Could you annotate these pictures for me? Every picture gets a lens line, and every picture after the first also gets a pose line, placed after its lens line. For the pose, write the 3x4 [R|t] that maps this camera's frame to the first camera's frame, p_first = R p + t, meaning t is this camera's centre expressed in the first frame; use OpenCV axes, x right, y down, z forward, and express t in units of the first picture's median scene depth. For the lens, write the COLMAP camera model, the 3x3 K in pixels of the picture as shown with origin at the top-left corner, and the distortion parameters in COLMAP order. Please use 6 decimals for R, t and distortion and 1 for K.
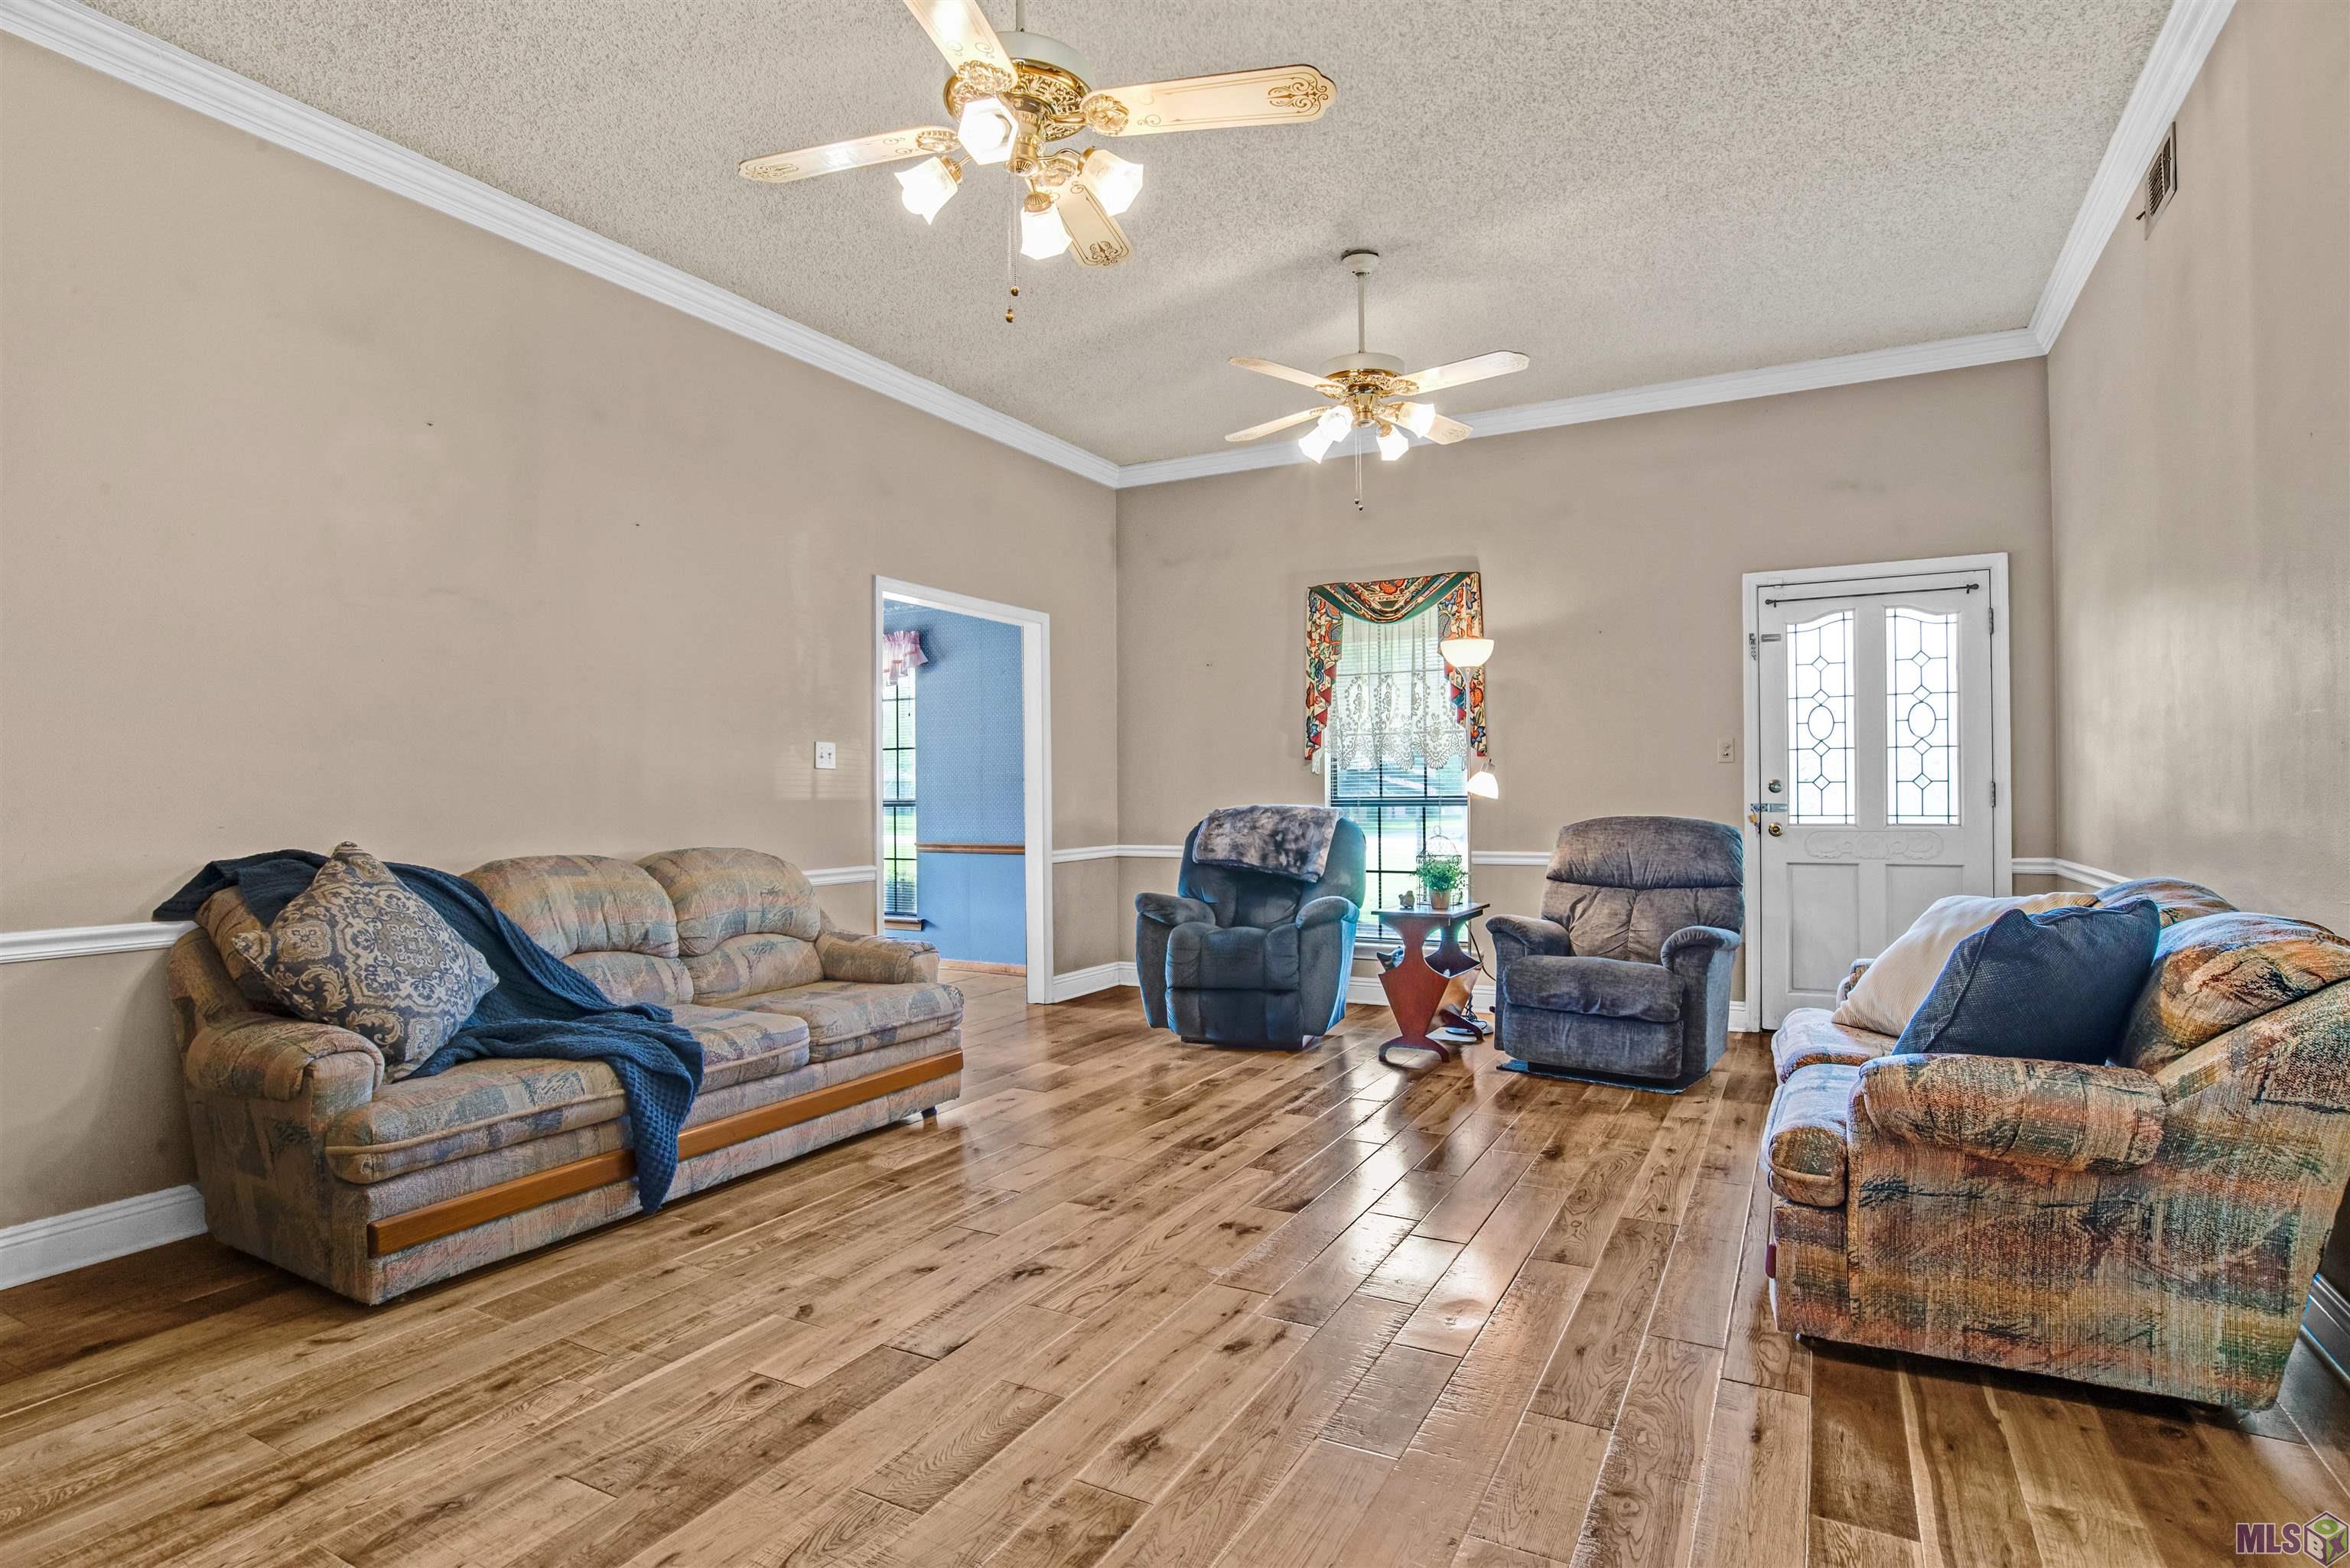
lens RADIAL K [[1220.9, 0, 1176.3], [0, 1220.9, 783.8], [0, 0, 1]] dist [-0.035067, 0.007499]
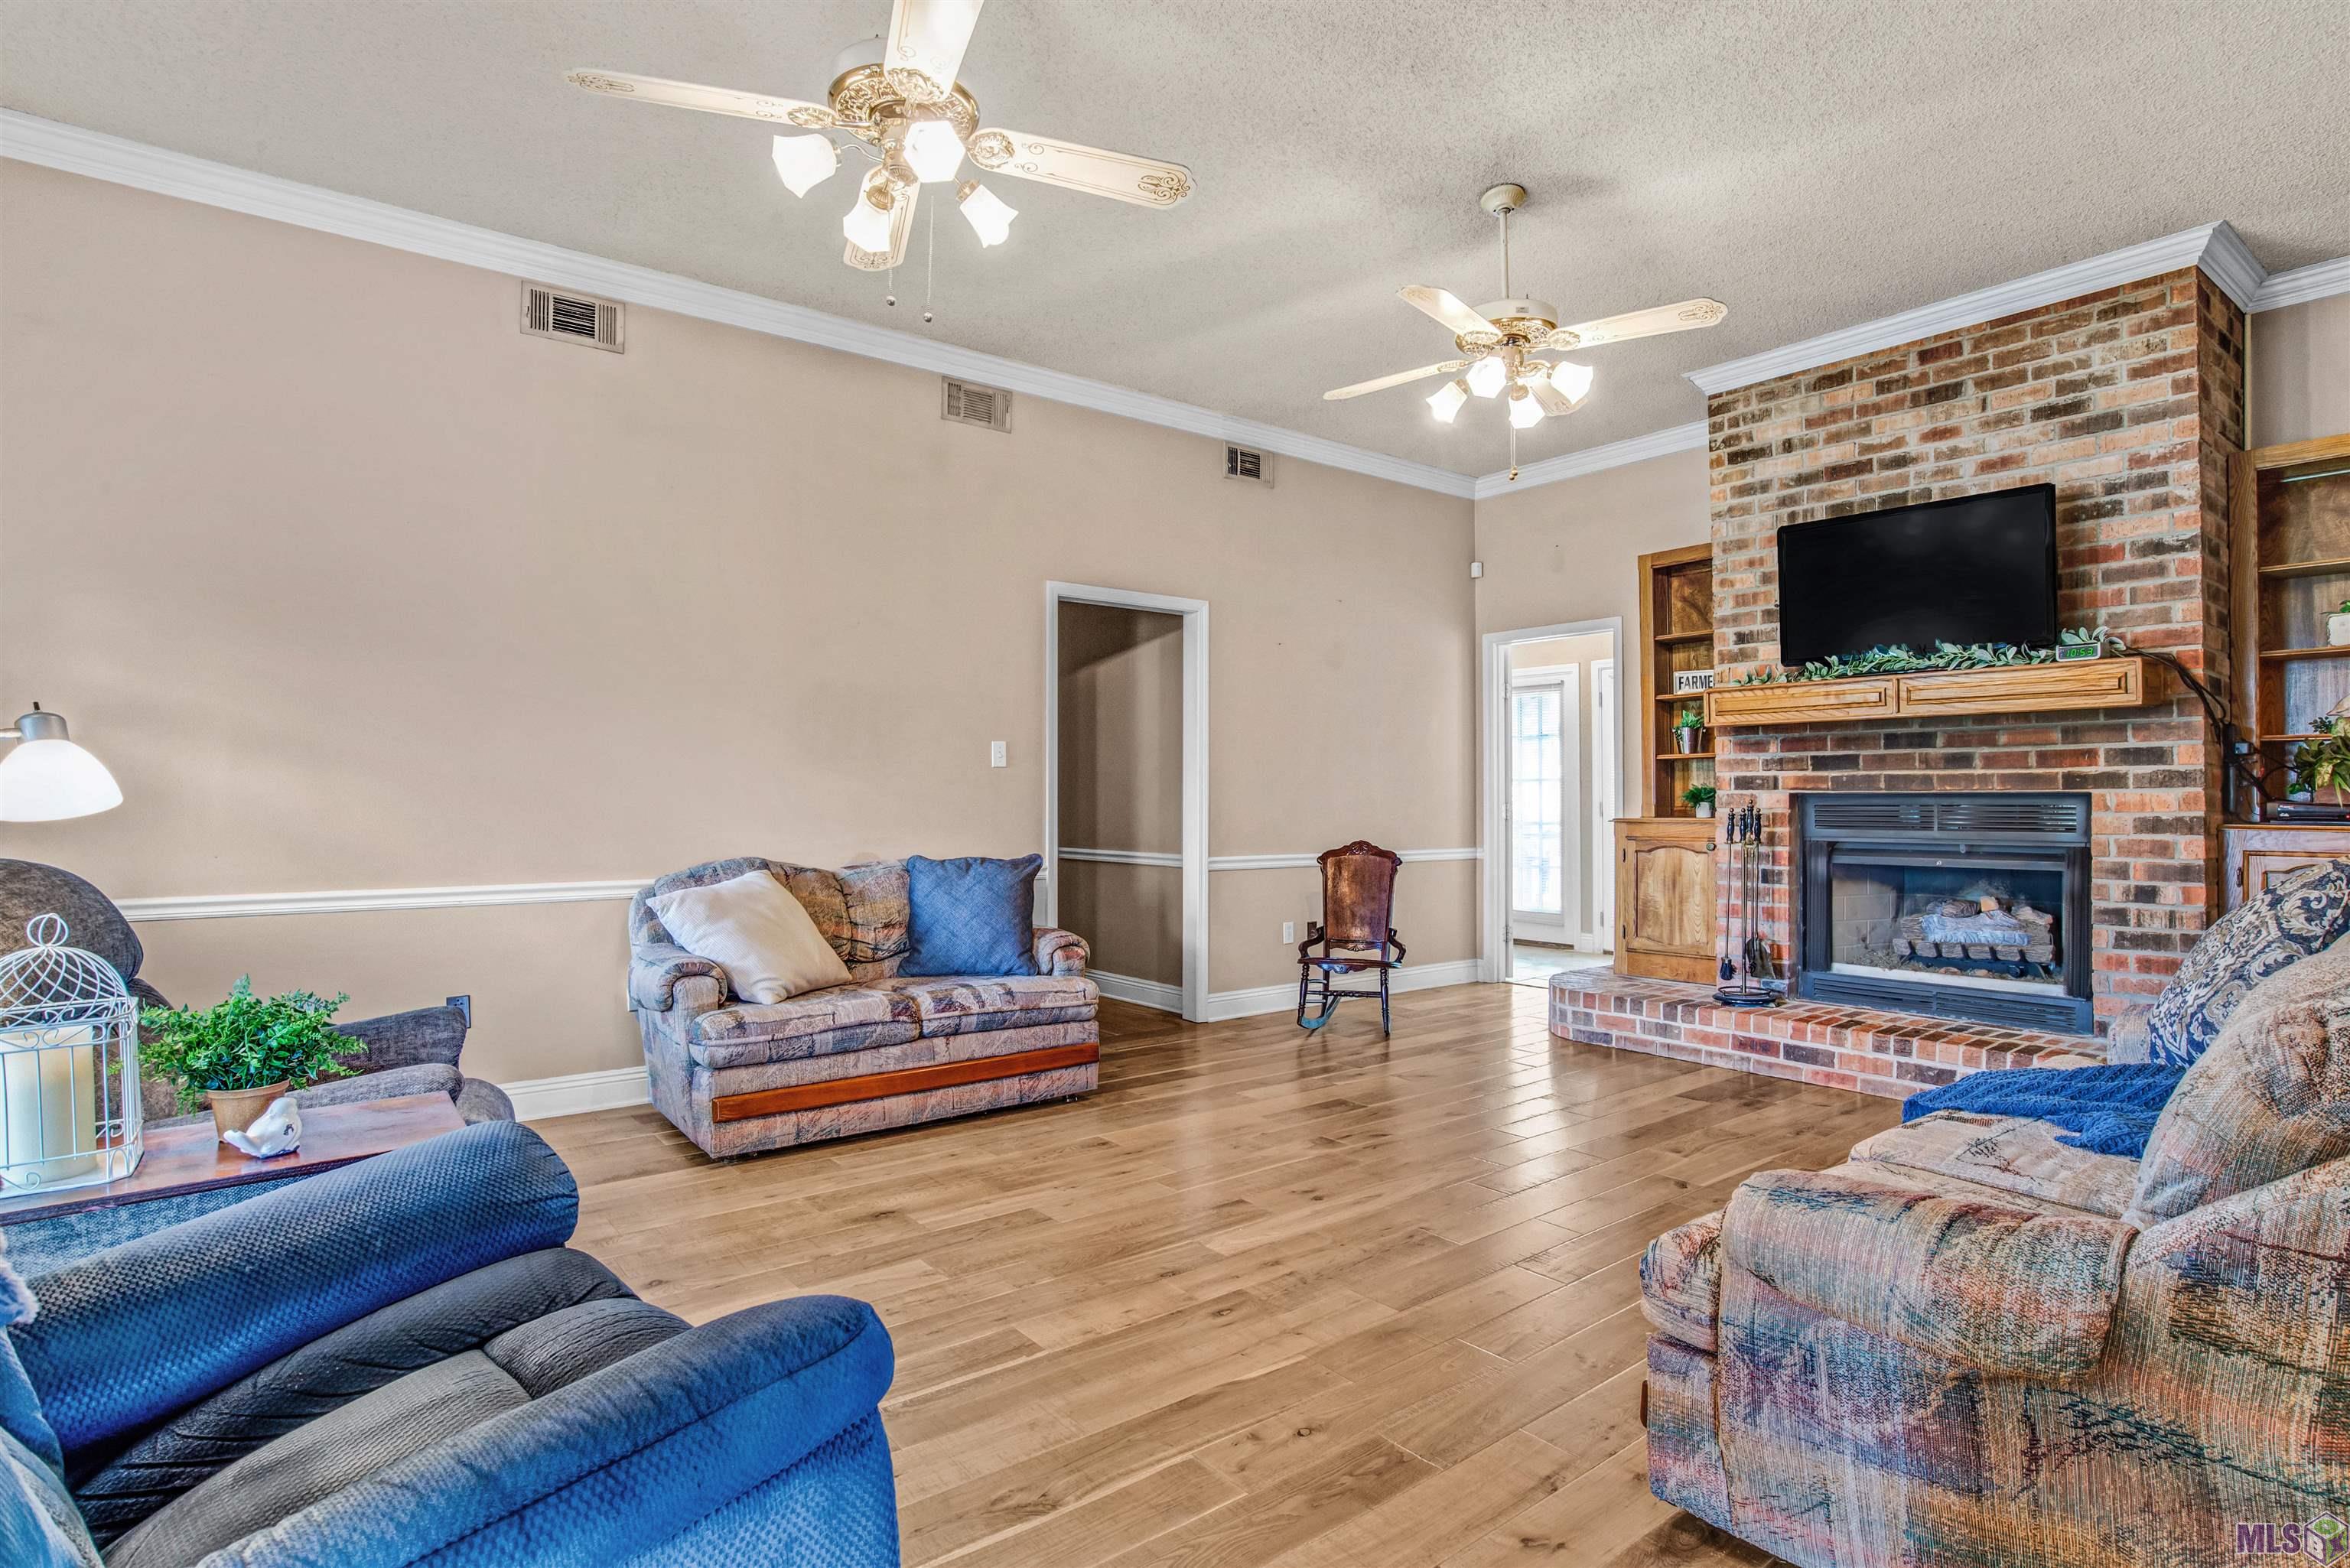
lens RADIAL K [[1220.9, 0, 1182.8], [0, 1220.9, 776.1], [0, 0, 1]] dist [-0.035067, 0.007499]
pose [[-0.915361, -0.001929, 0.402630, -0.238727], [0.000632, 0.999980, 0.006229, -0.007152], [-0.402634, 0.005956, -0.915342, 1.749194]]
